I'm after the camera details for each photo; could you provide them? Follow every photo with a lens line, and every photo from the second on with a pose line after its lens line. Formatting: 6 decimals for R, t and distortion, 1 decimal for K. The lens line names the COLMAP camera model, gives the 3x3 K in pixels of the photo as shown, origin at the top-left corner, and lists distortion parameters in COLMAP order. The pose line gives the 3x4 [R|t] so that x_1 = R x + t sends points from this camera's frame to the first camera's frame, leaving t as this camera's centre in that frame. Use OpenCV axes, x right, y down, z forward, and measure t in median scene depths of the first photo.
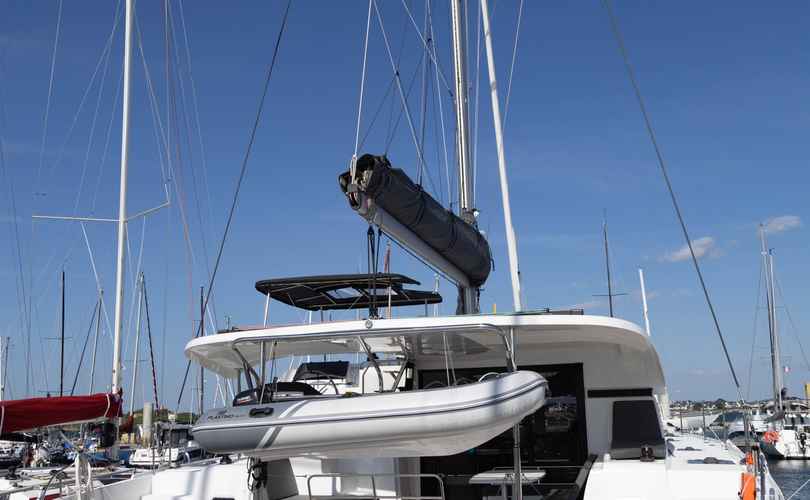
lens RADIAL K [[809.8, 0, 405.0], [0, 809.8, 250.0], [0, 0, 1]] dist [0.037649, -0.029391]
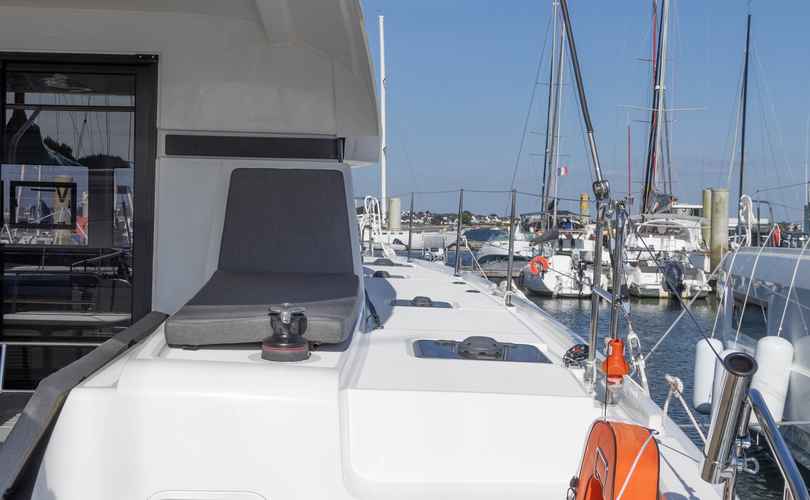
lens RADIAL K [[1054.5, 0, 405.0], [0, 1054.5, 250.0], [0, 0, 1]] dist [-0.013105, -0.008947]
pose [[0.950769, 0.039775, 0.307336, 0.184701], [-0.107451, 0.972519, 0.206546, 0.116698], [-0.290675, -0.229401, 0.928915, 0.538765]]
